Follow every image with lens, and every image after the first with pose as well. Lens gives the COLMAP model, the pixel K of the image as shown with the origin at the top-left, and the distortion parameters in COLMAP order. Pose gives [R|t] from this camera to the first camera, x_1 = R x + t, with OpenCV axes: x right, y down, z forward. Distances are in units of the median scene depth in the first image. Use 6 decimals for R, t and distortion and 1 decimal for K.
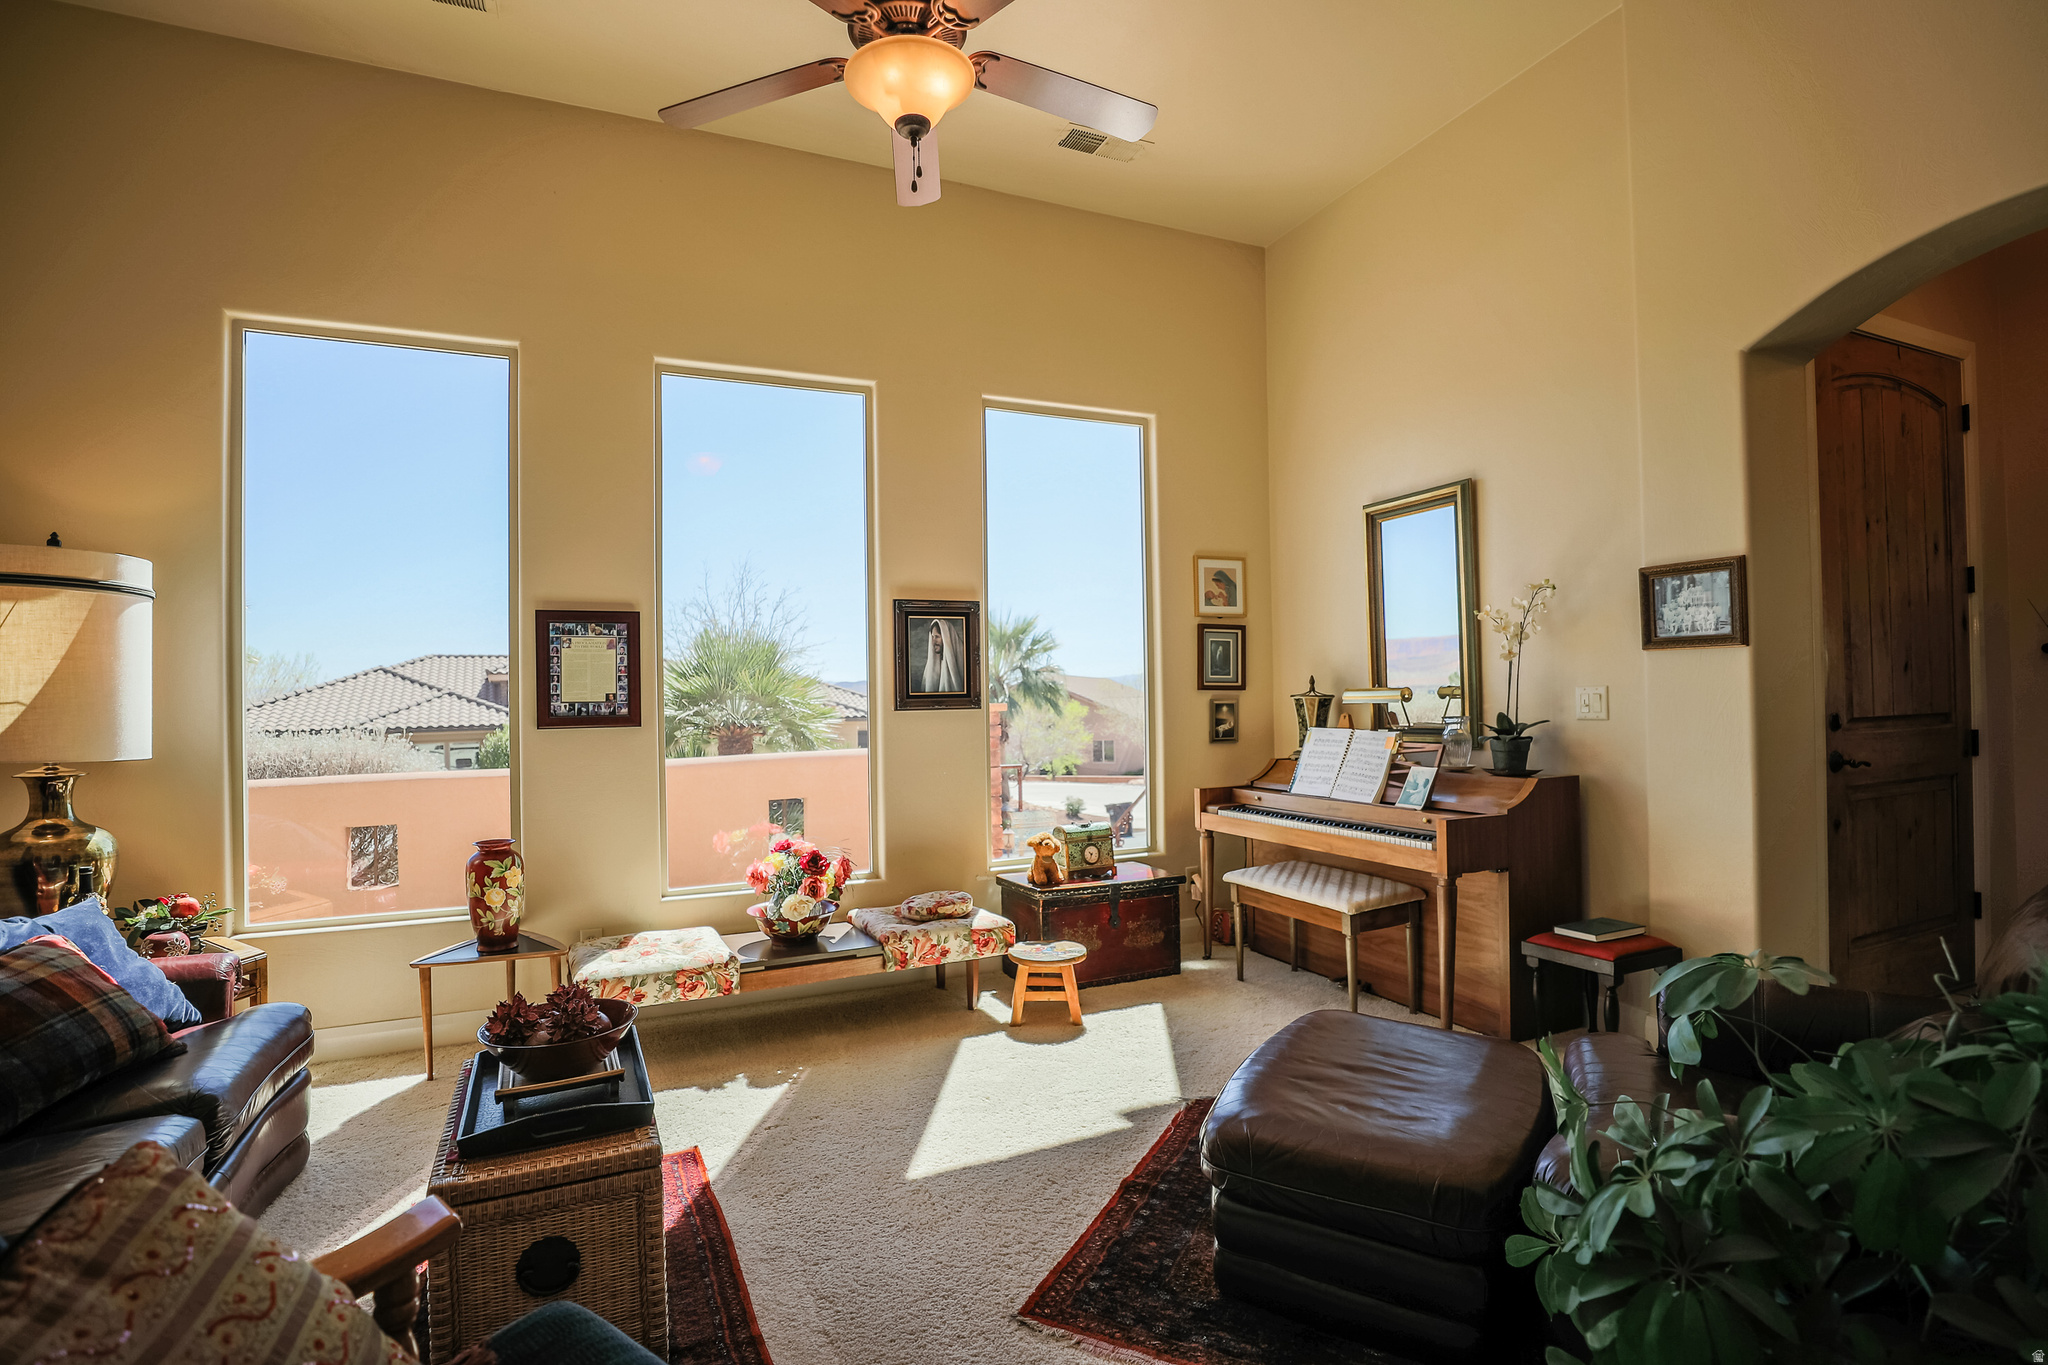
lens RADIAL K [[998.9, 0, 1029.7], [0, 998.9, 691.3], [0, 0, 1]] dist [-0.030087, -0.000083]
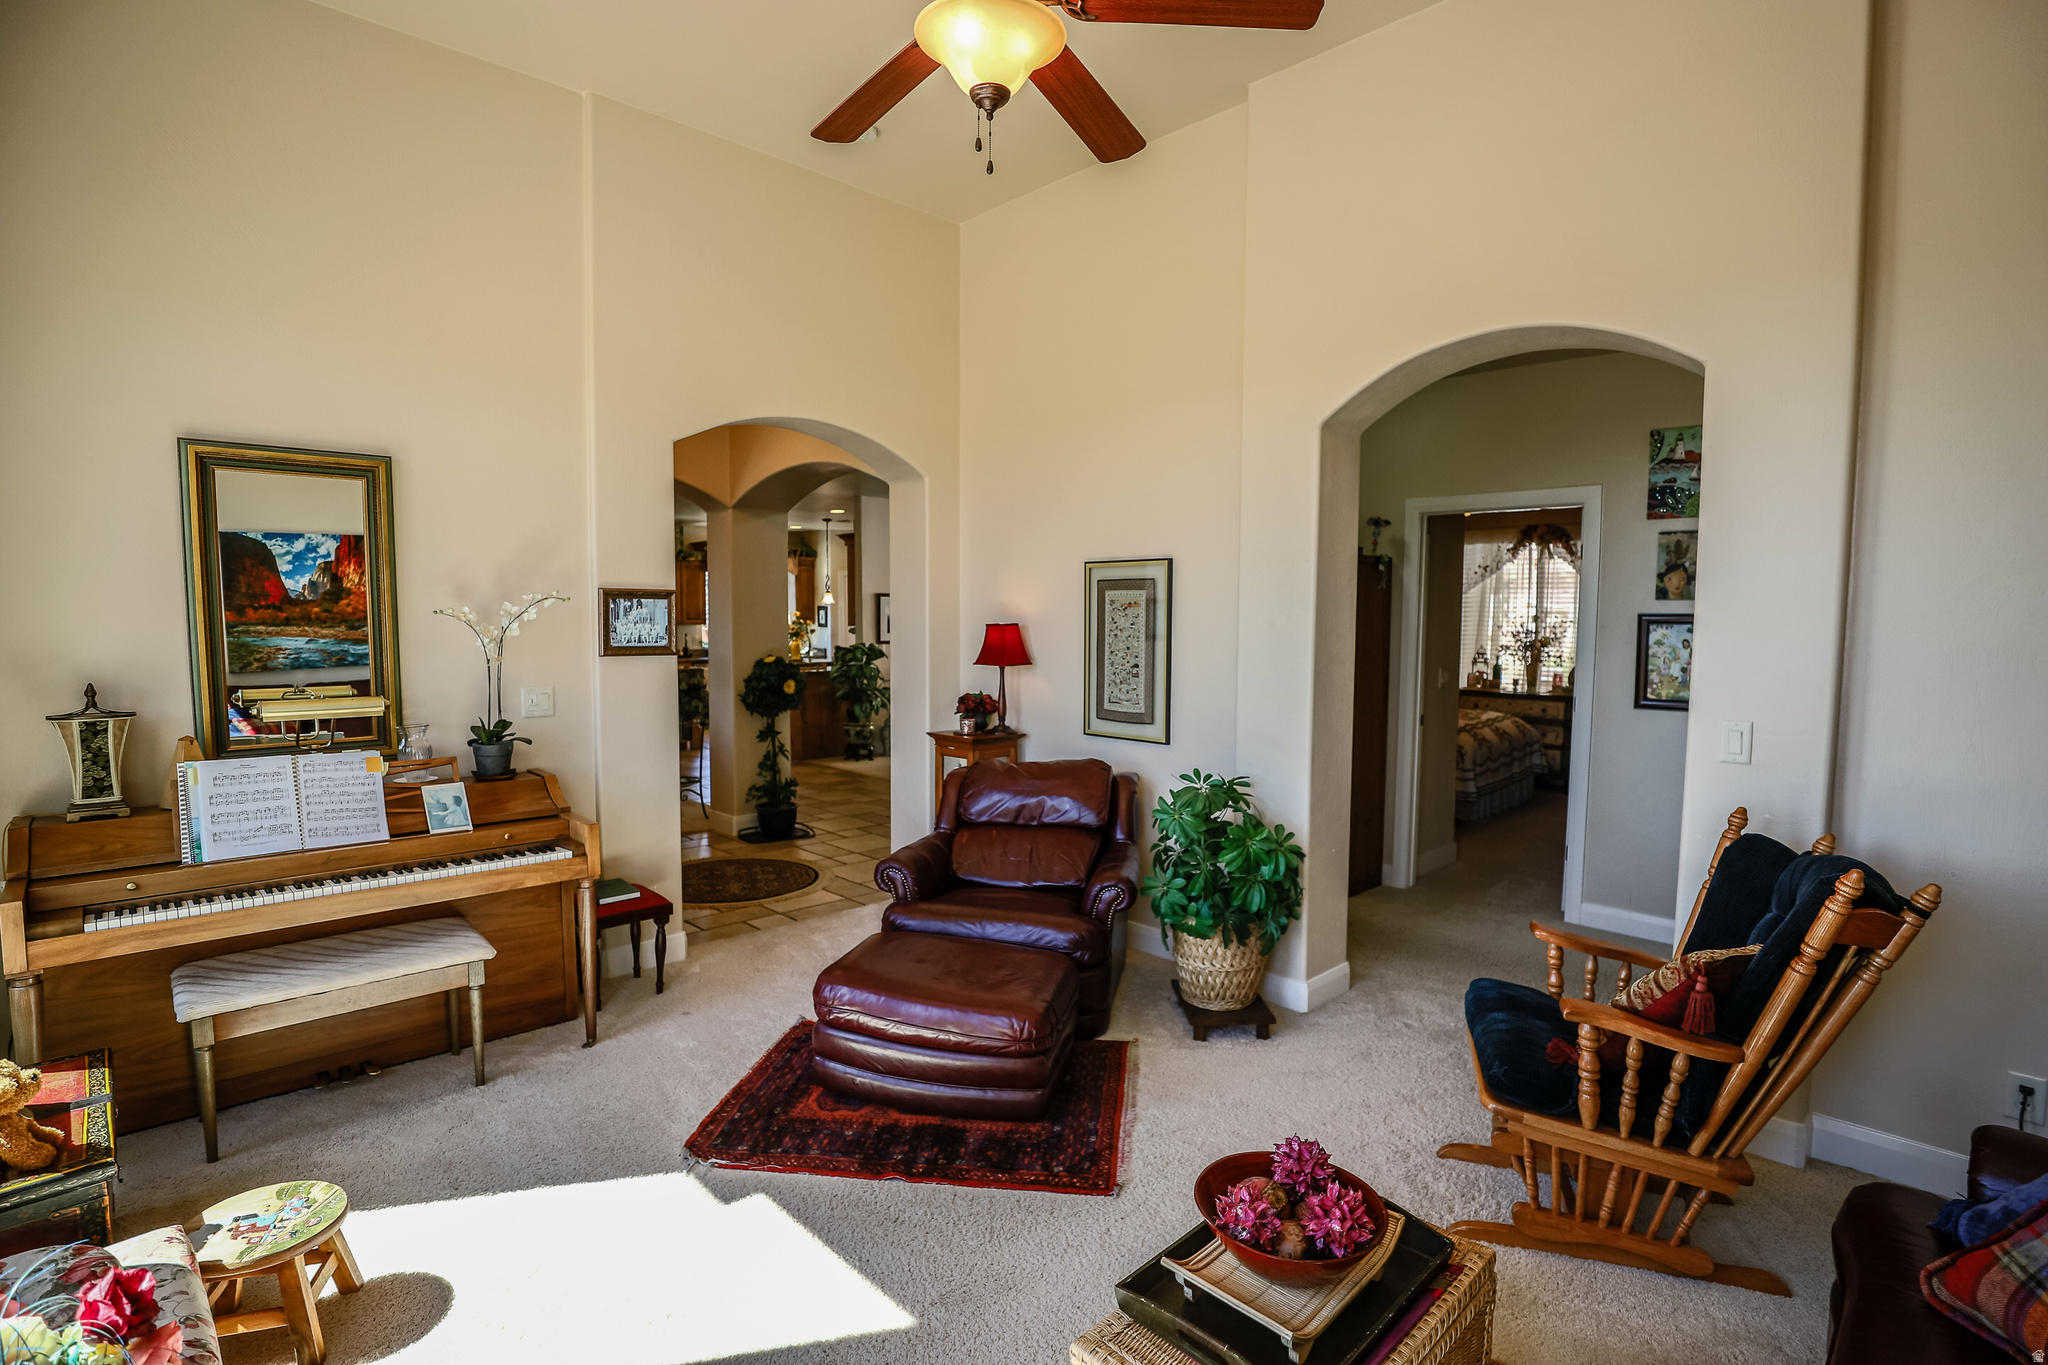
lens RADIAL K [[998.9, 0, 1029.7], [0, 998.9, 691.3], [0, 0, 1]] dist [-0.030087, -0.000083]
pose [[-0.341701, -0.056160, 0.938129, -0.492985], [-0.010063, 0.998374, 0.056102, -0.050360], [-0.939755, 0.009730, -0.341710, 0.643151]]
